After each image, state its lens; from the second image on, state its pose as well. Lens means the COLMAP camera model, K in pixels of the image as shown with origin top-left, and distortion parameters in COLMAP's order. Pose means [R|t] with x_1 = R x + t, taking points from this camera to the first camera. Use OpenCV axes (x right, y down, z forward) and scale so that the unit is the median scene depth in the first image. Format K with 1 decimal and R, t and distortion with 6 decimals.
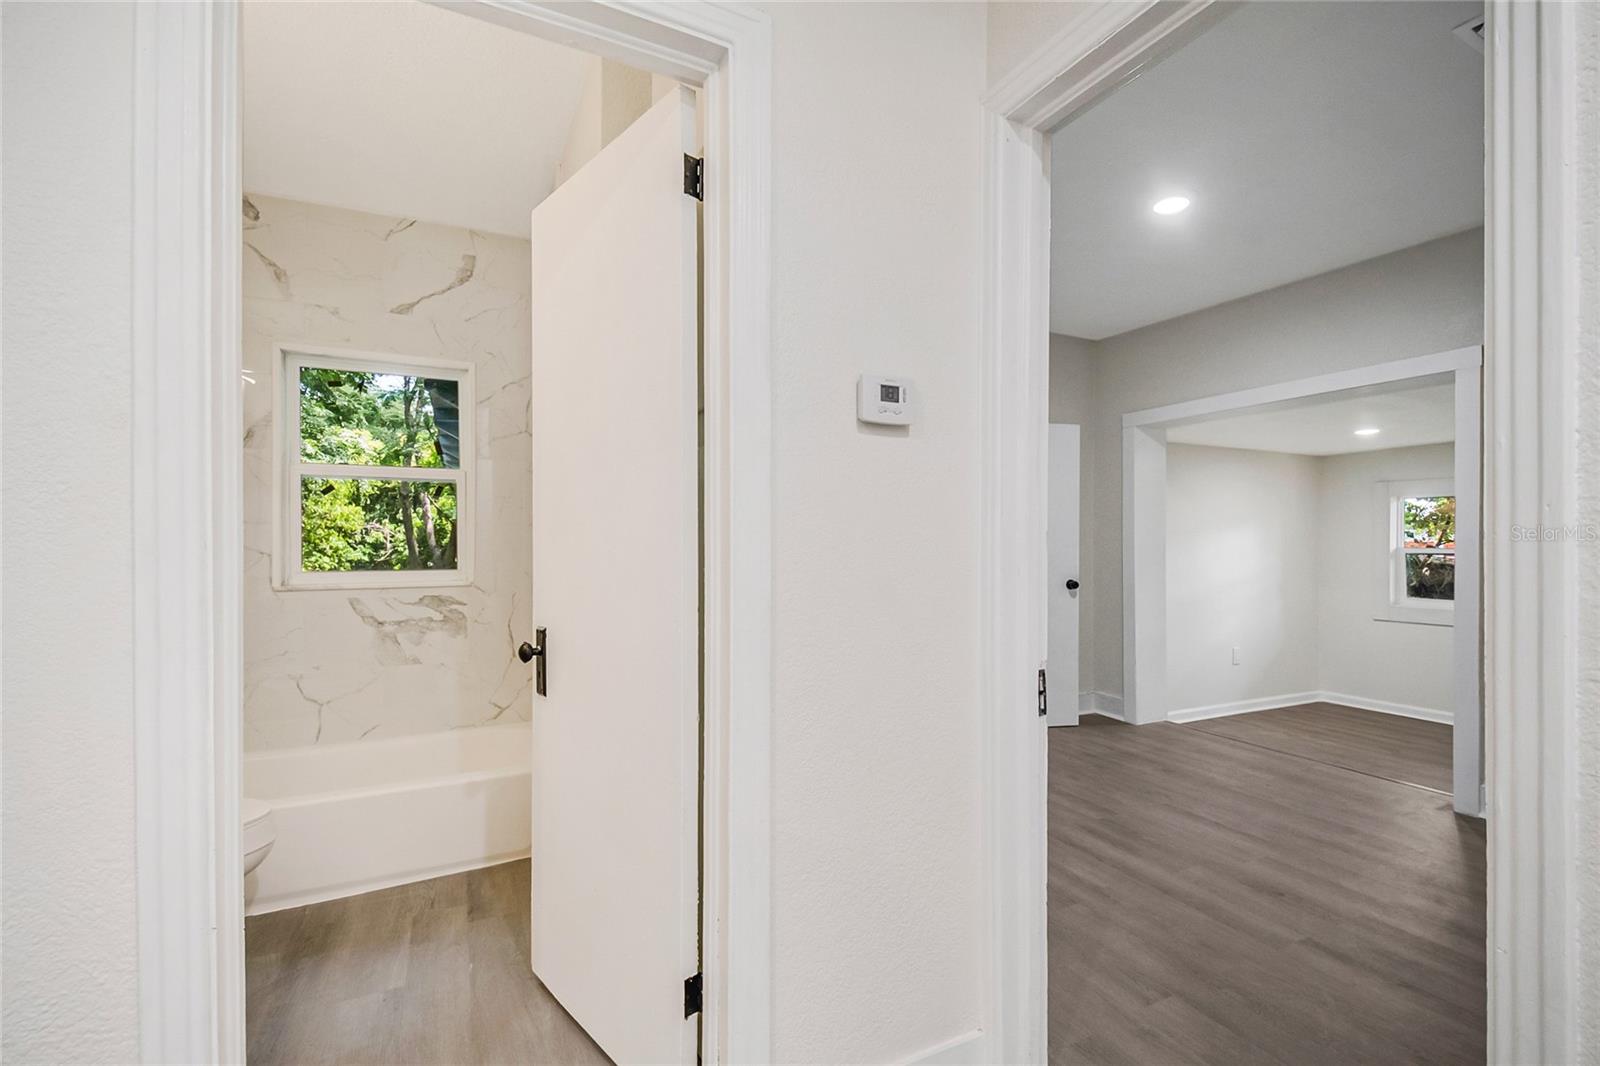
lens RADIAL K [[698.1, 0, 806.1], [0, 698.1, 536.5], [0, 0, 1]] dist [0.029378, -0.030713]
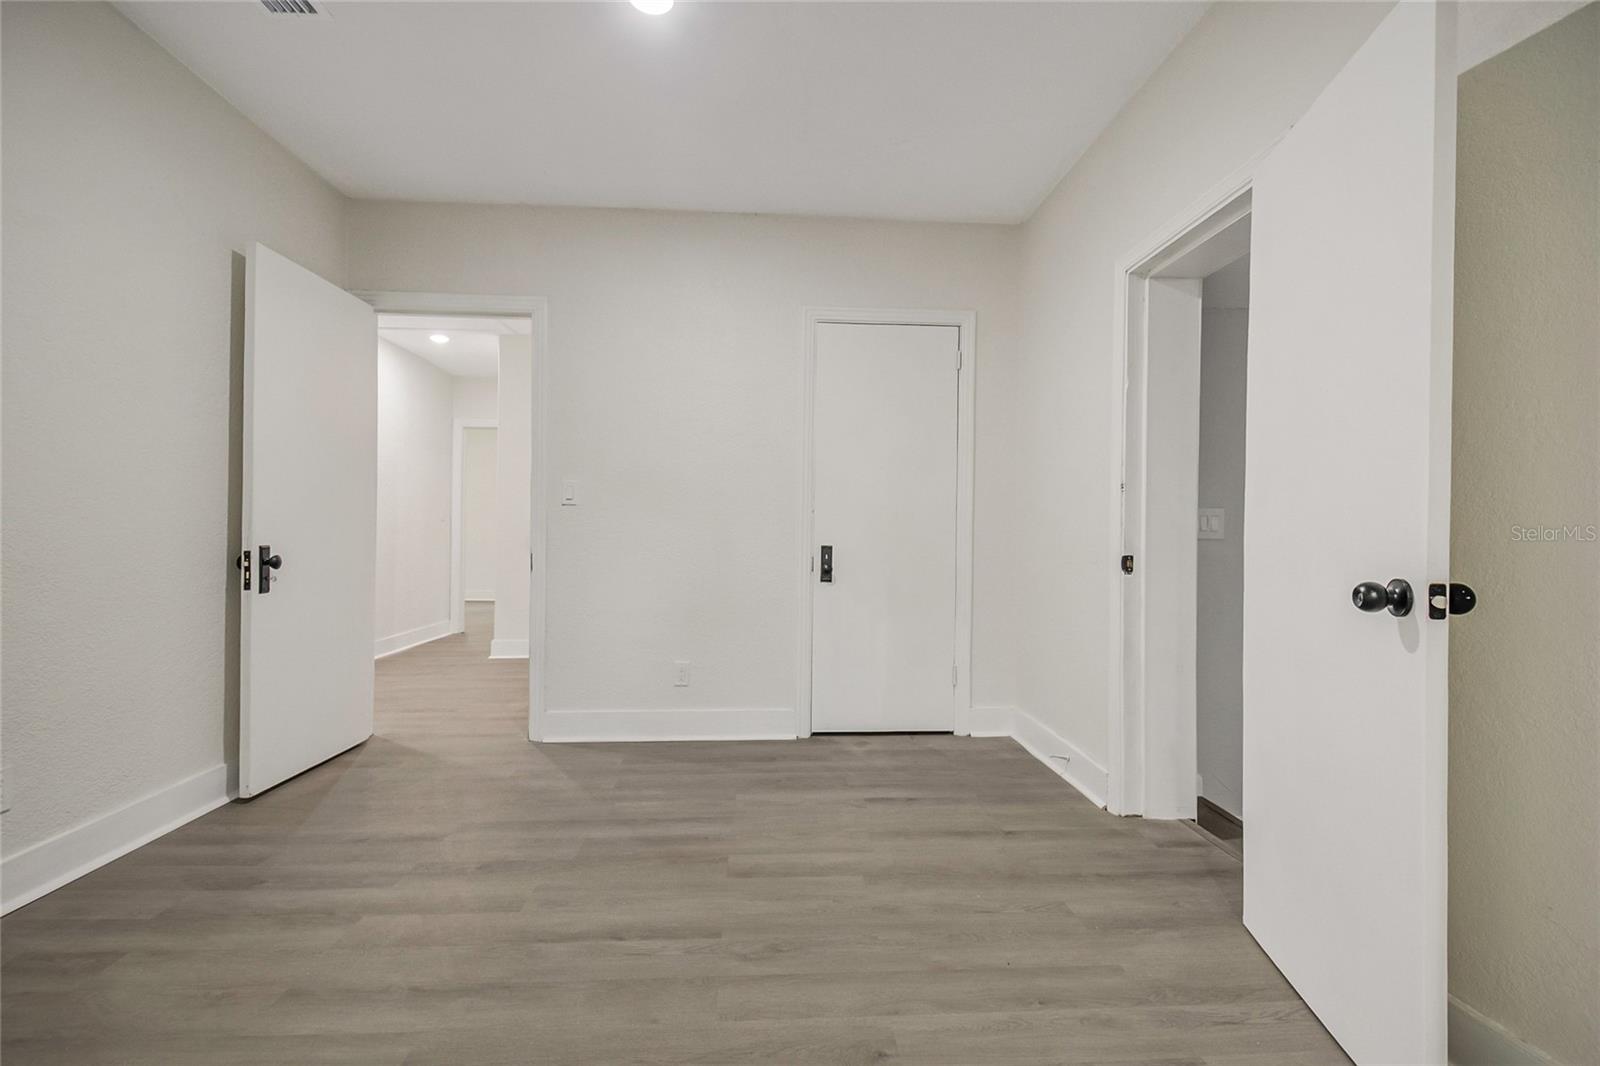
lens RADIAL K [[701.3, 0, 810.6], [0, 701.3, 541.8], [0, 0, 1]] dist [0.013833, -0.018081]
pose [[-0.370429, 0.004126, -0.928852, 0.708909], [0.004746, 0.999985, 0.002549, 0.052450], [0.928849, -0.003464, -0.370443, 0.907329]]
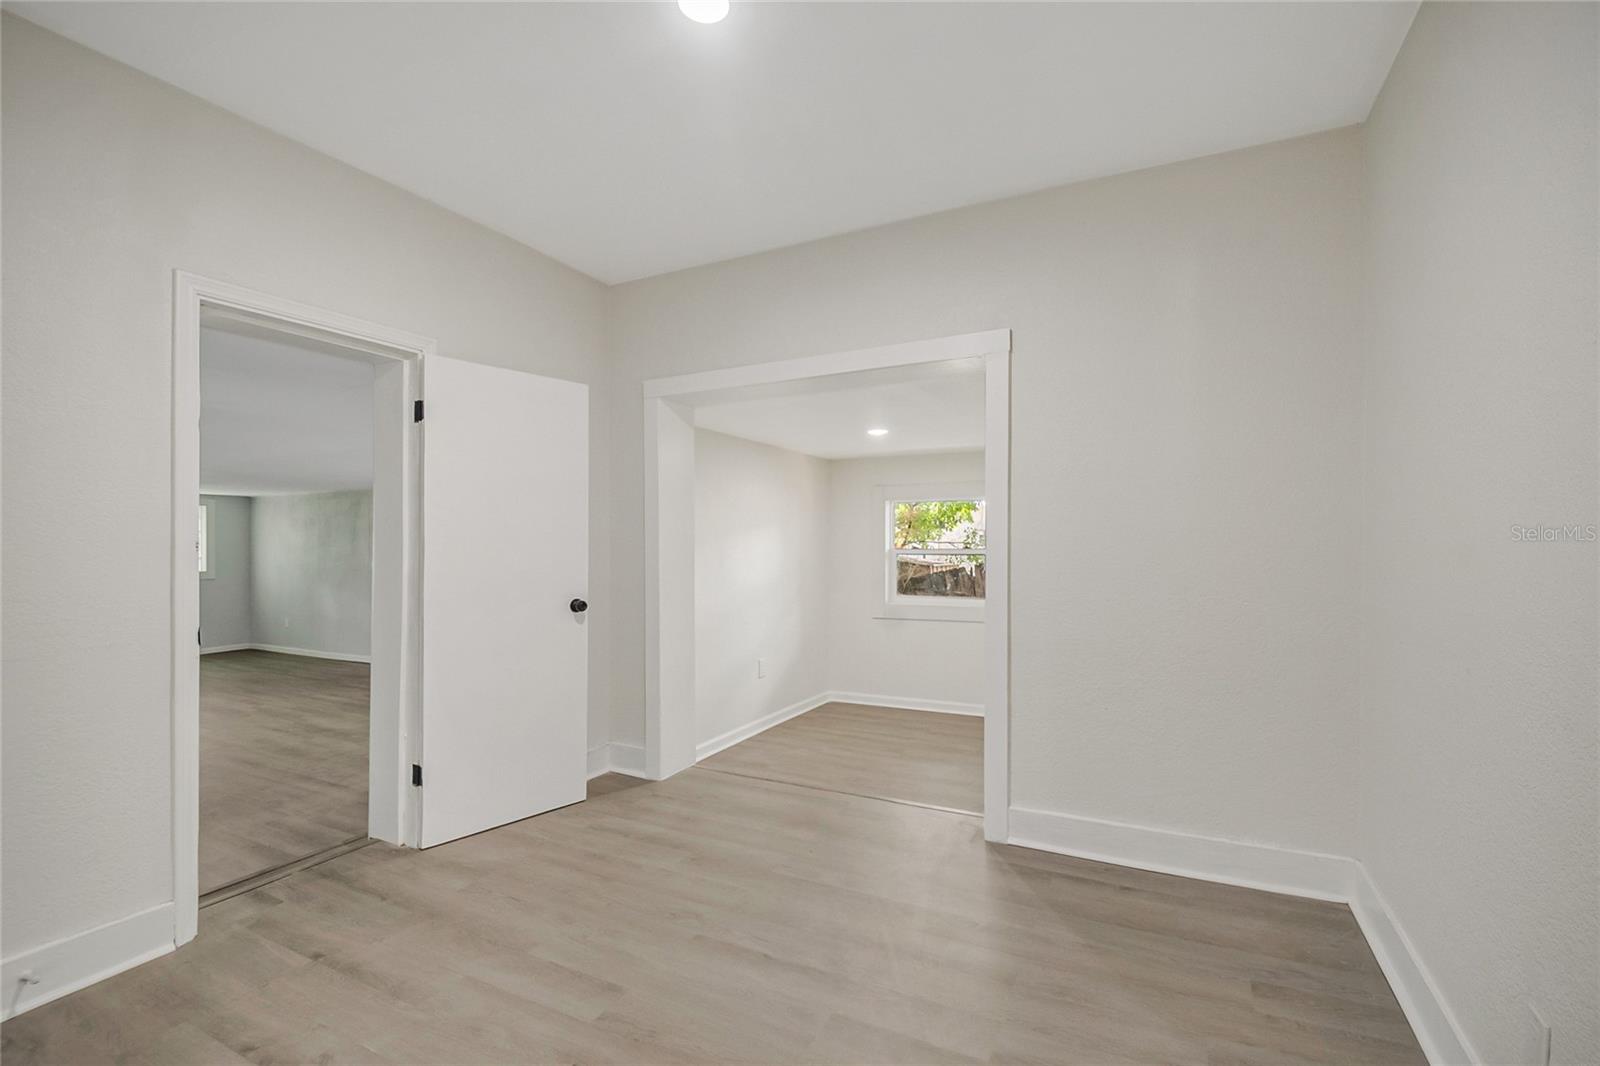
lens RADIAL K [[698.1, 0, 806.1], [0, 698.1, 536.5], [0, 0, 1]] dist [0.029378, -0.030713]
pose [[0.804427, 0.000583, 0.594051, 0.142281], [0.001581, 0.999994, -0.003122, 0.000705], [-0.594049, 0.003451, 0.804421, 0.285308]]
